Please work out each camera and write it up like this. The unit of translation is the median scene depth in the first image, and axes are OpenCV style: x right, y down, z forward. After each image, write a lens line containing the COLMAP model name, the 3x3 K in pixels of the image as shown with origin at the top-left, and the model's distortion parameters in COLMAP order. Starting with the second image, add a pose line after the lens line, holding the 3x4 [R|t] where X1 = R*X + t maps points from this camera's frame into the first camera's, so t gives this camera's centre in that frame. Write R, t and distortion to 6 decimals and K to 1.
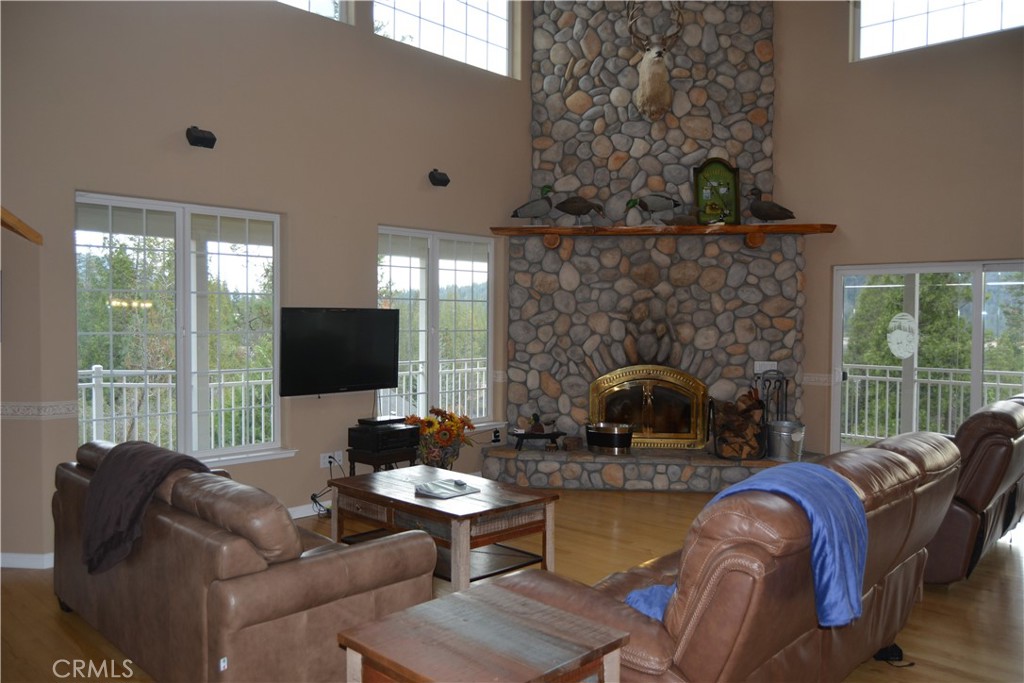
lens RADIAL K [[800.1, 0, 513.5], [0, 800.1, 339.1], [0, 0, 1]] dist [-0.008708, 0.009056]
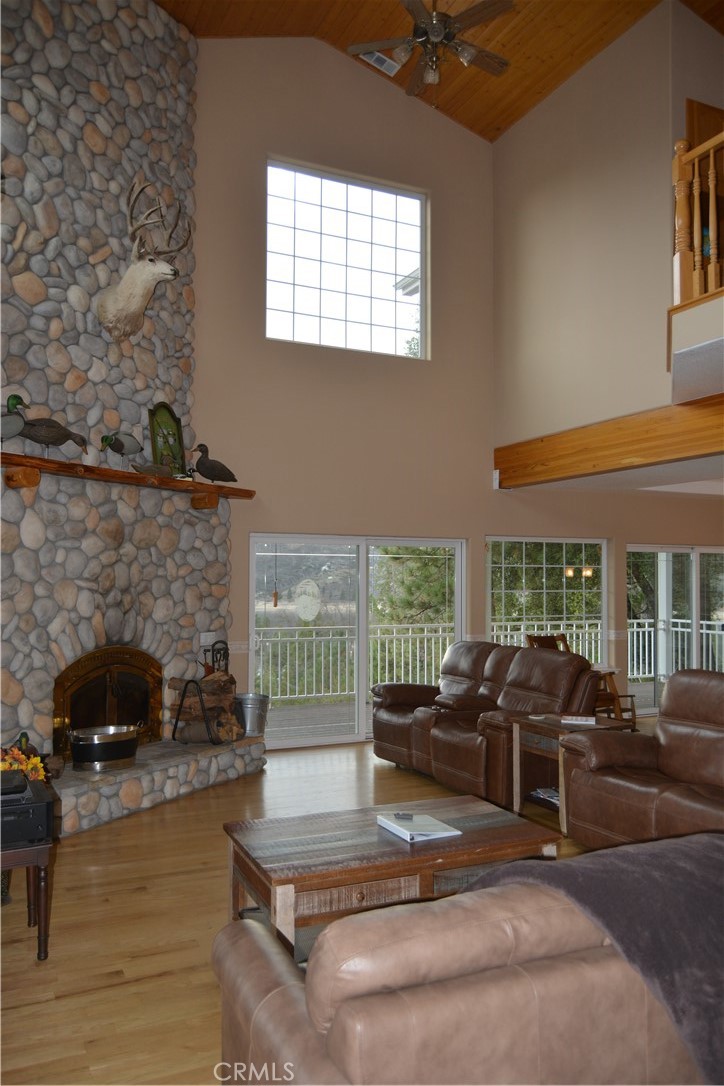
lens RADIAL K [[848.5, 0, 360.0], [0, 848.5, 546.7], [0, 0, 1]] dist [-0.008708, 0.009056]
pose [[0.363745, 0.029334, 0.931037, -0.522362], [0.029401, 0.998645, -0.042950, -0.022955], [-0.931035, 0.042996, 0.362389, 0.466832]]
